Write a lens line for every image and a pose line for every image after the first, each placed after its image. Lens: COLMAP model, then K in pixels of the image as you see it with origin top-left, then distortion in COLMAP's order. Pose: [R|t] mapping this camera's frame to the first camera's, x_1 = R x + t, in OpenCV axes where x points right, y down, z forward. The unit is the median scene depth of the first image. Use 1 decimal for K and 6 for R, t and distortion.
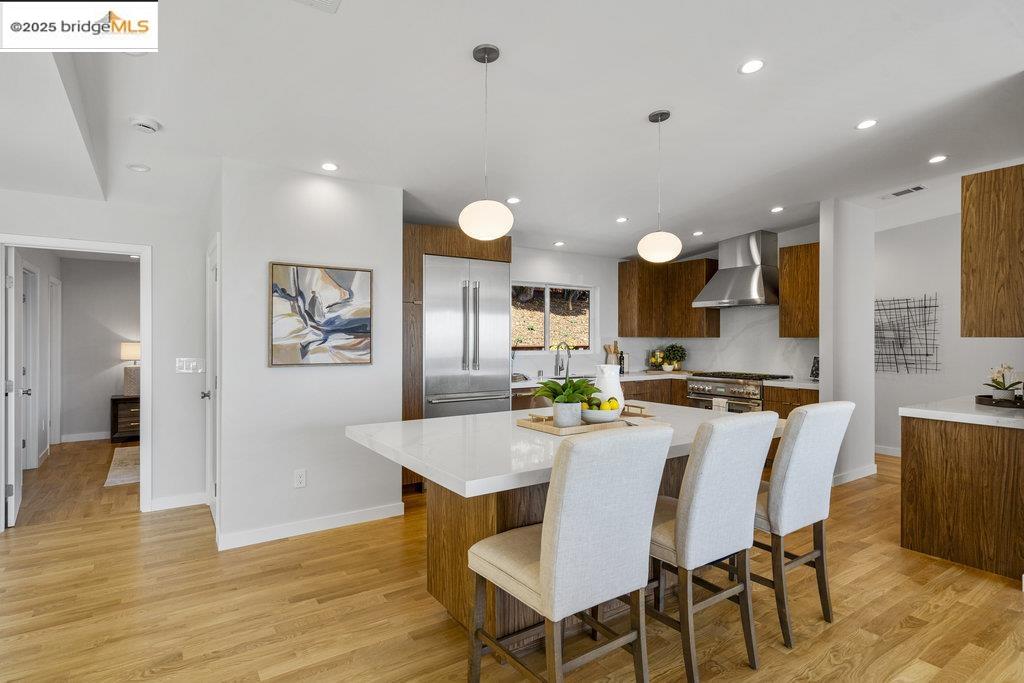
lens RADIAL K [[529.8, 0, 512.0], [0, 529.8, 341.5], [0, 0, 1]] dist [-0.002351, -0.000135]
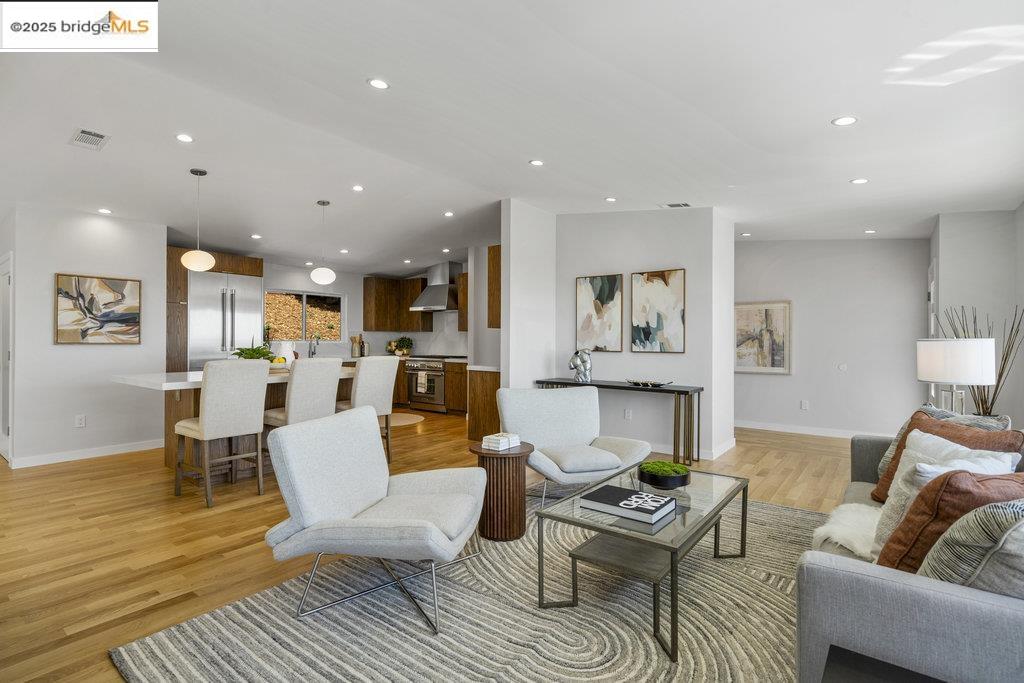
lens RADIAL K [[499.6, 0, 512.0], [0, 499.6, 341.5], [0, 0, 1]] dist [-0.000037, 0.000505]
pose [[0.950641, 0.001559, 0.310289, 0.294091], [-0.000656, 0.999995, -0.003017, 0.039684], [-0.310292, 0.002664, 0.950637, -0.659582]]
